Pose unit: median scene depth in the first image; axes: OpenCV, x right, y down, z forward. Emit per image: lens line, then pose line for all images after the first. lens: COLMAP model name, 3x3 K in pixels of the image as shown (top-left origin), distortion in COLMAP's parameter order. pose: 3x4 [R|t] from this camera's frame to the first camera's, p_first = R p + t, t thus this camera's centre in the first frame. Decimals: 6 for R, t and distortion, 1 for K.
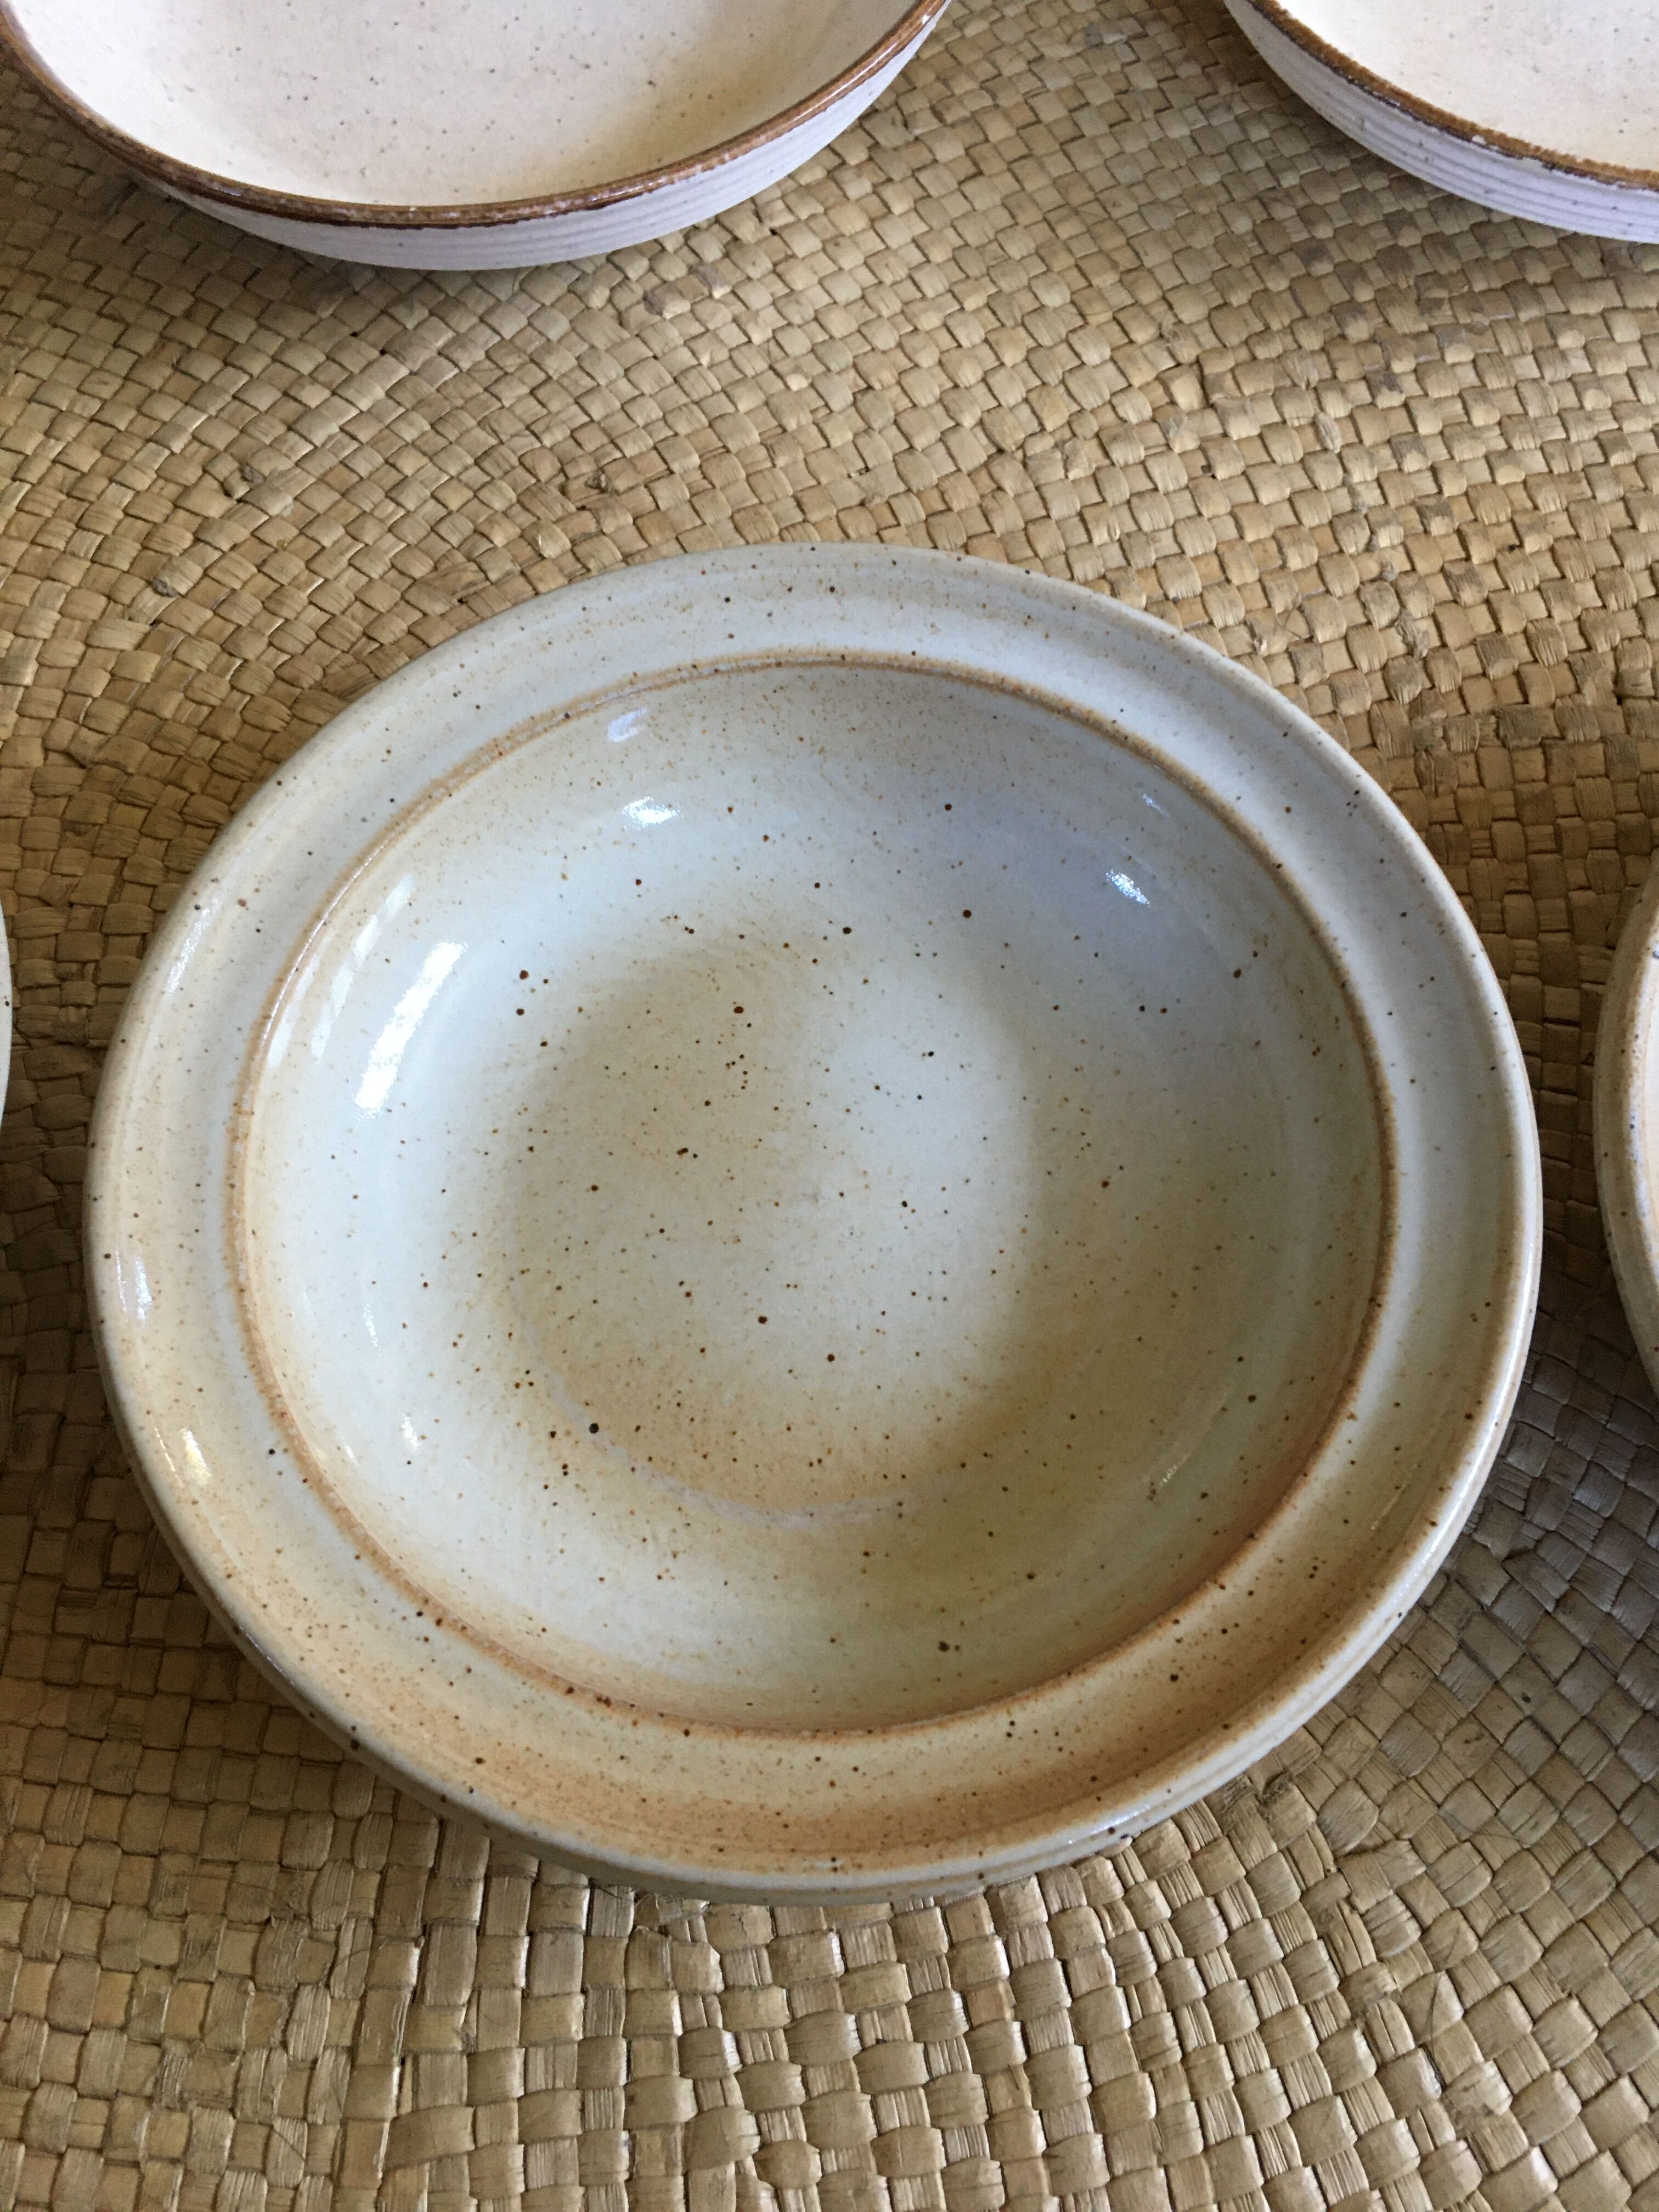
lens RADIAL K [[1867.7, 0, 838.3], [0, 1867.7, 1105.7], [0, 0, 1]] dist [0.070909, -0.102801]
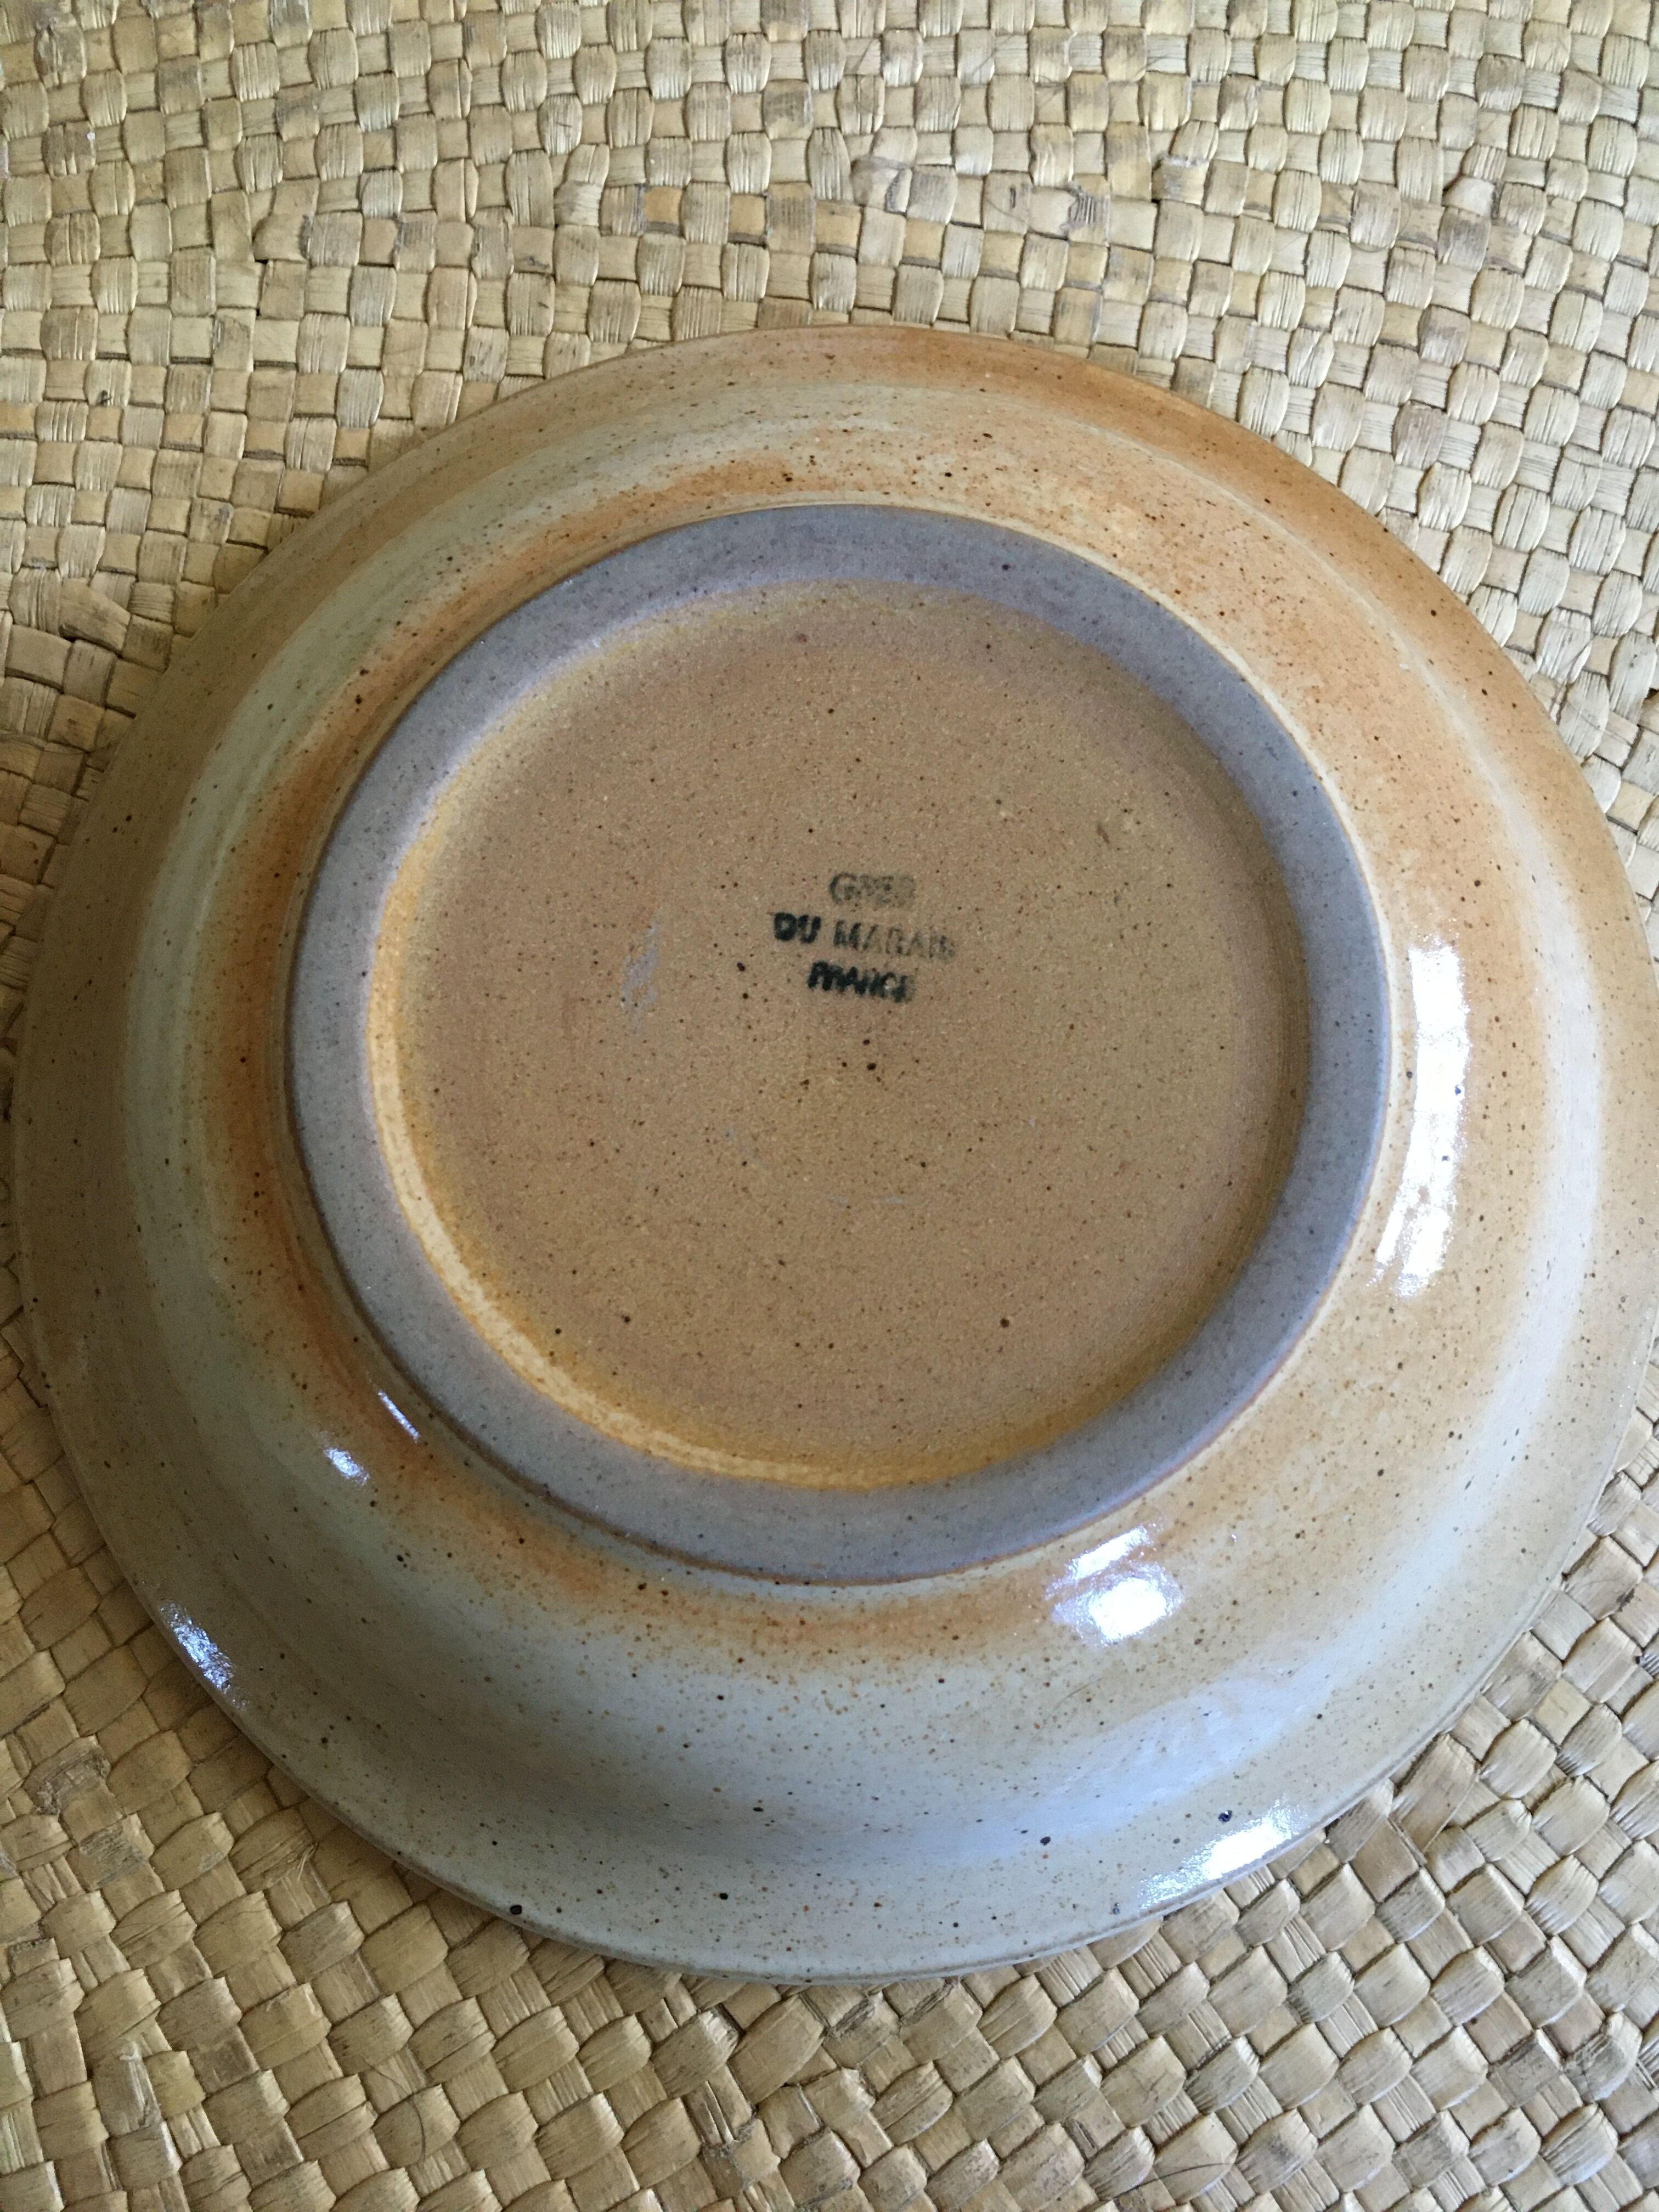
lens RADIAL K [[1867.7, 0, 840.7], [0, 1867.7, 1096.0], [0, 0, 1]] dist [0.070909, -0.102801]
pose [[0.992173, -0.117642, 0.041873, 0.538362], [0.106752, 0.973060, 0.204348, 0.114957], [-0.064785, -0.198278, 0.978002, 0.117612]]
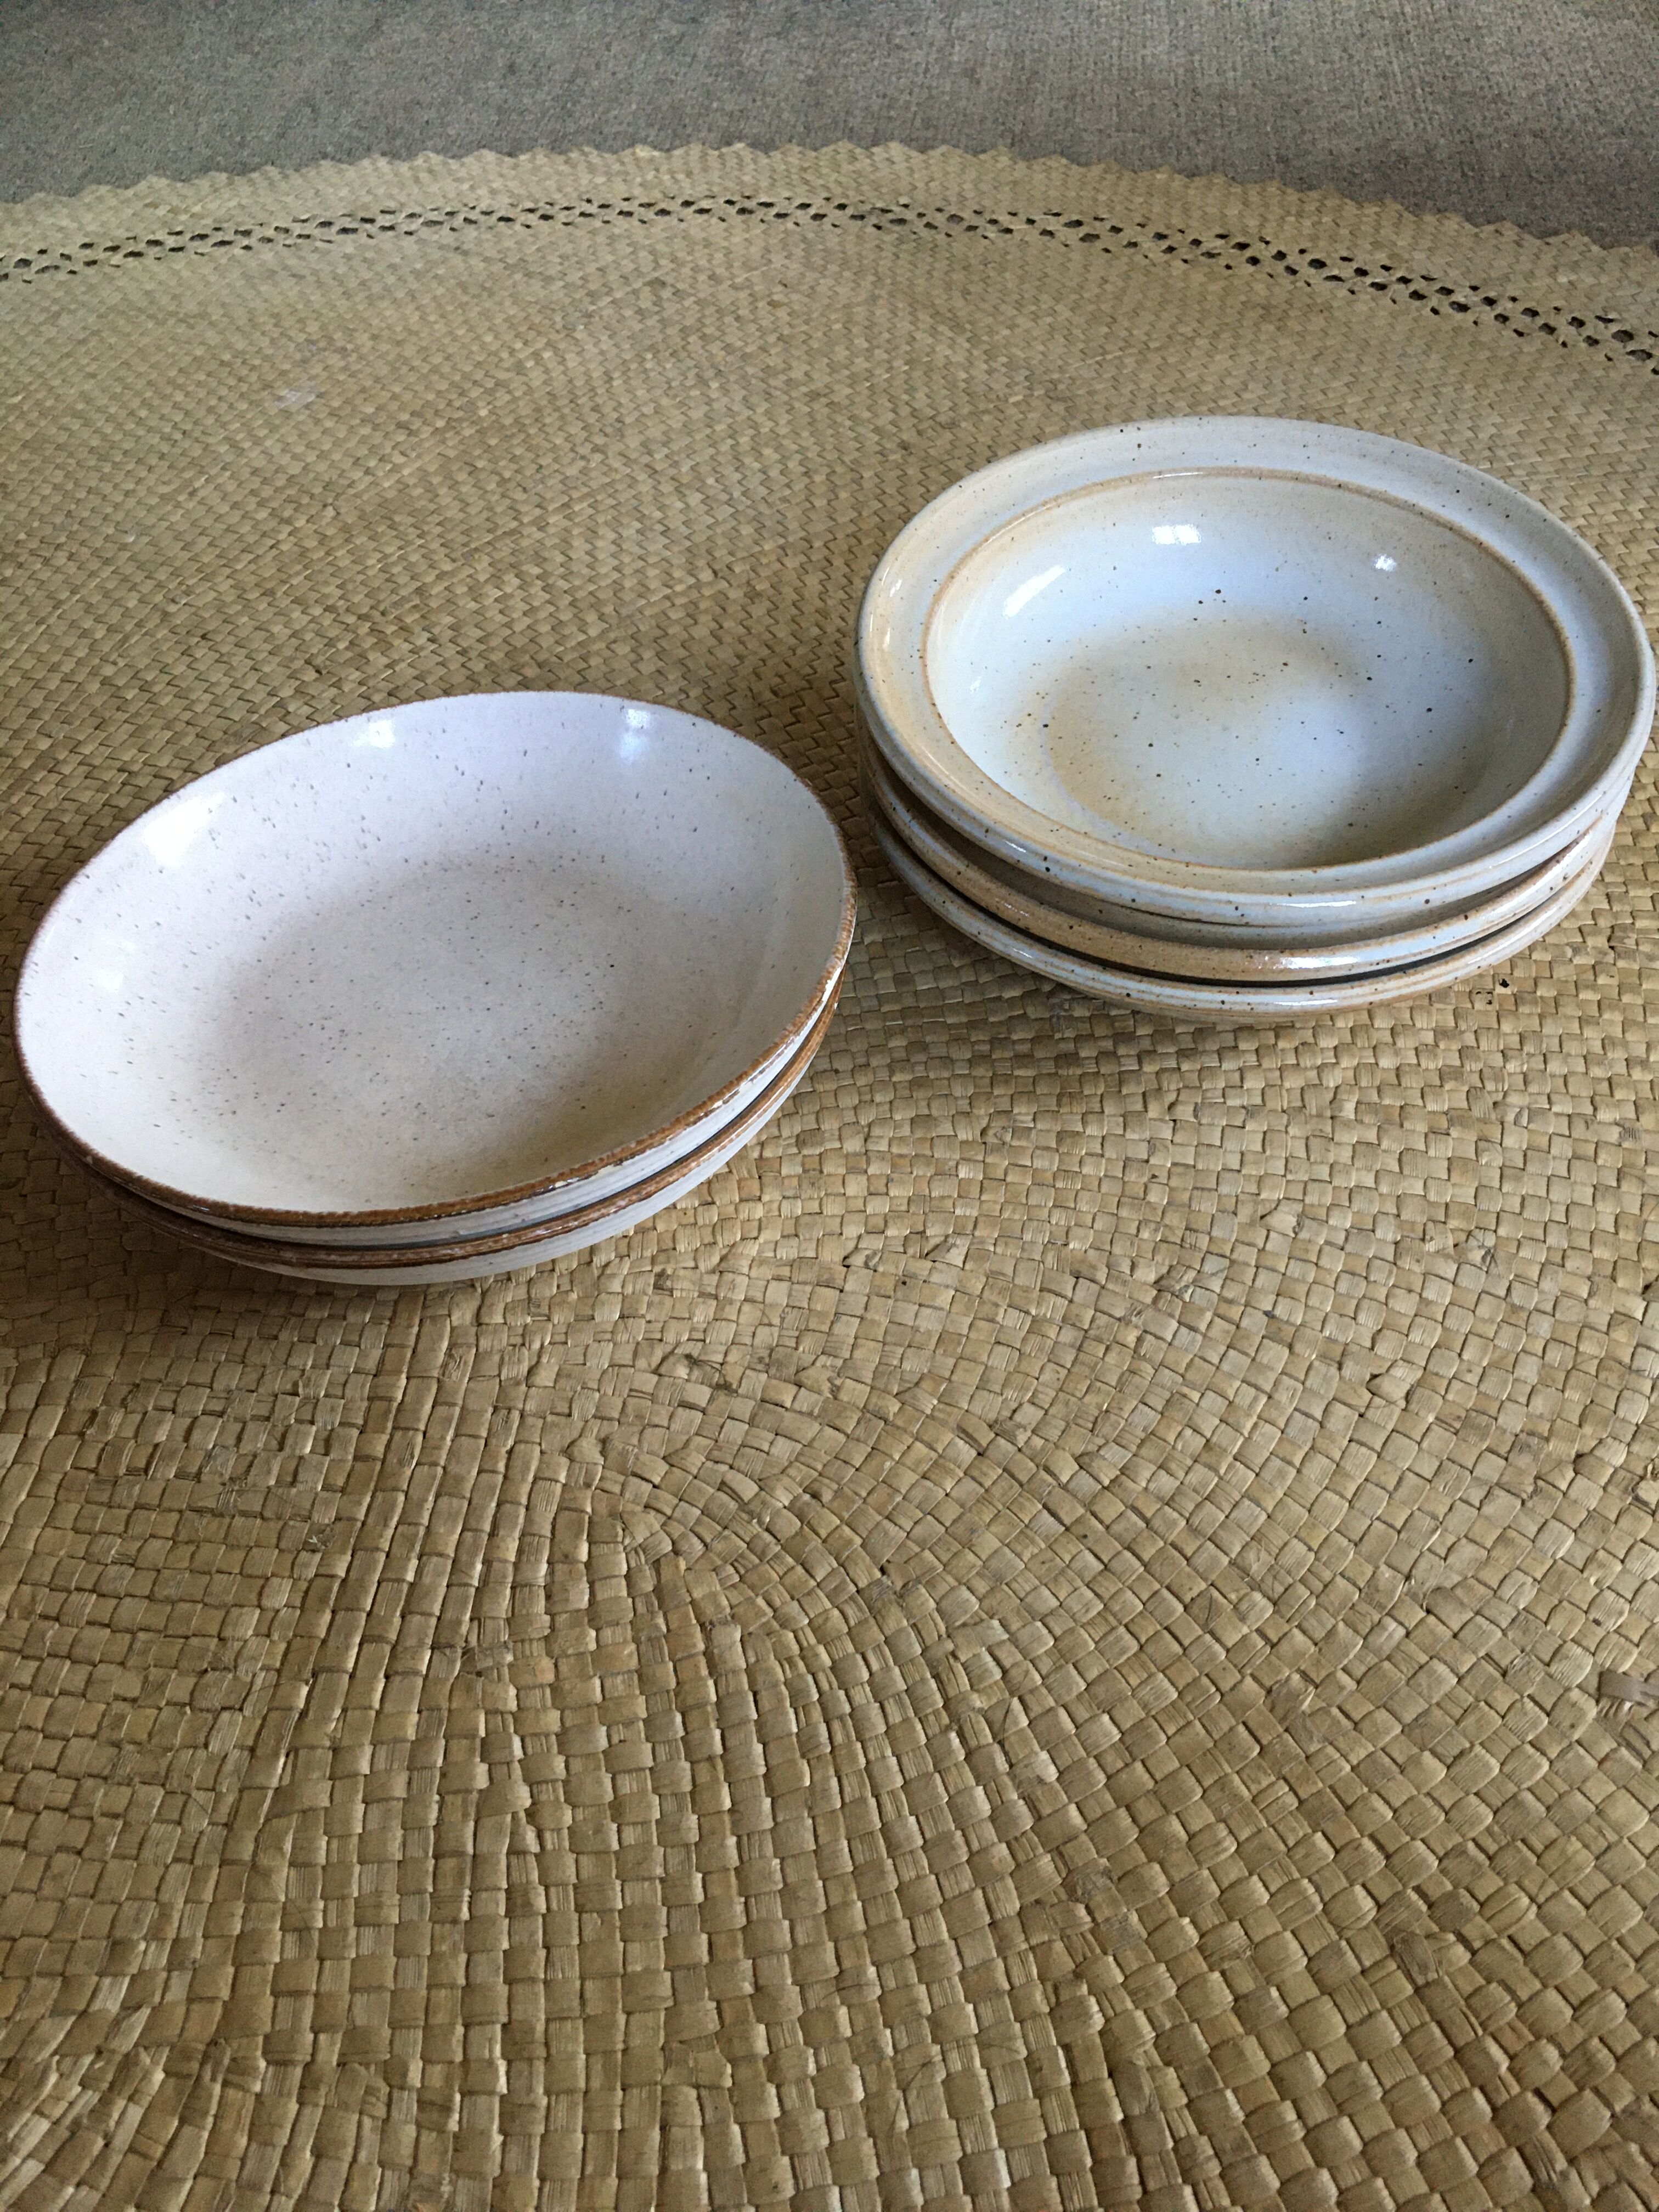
lens RADIAL K [[1867.7, 0, 842.4], [0, 1867.7, 1116.2], [0, 0, 1]] dist [0.070909, -0.102801]
pose [[0.999828, 0.005249, -0.017790, 0.159861], [-0.011407, 0.930291, -0.366645, 0.433649], [0.014625, 0.366784, 0.930191, -0.375268]]
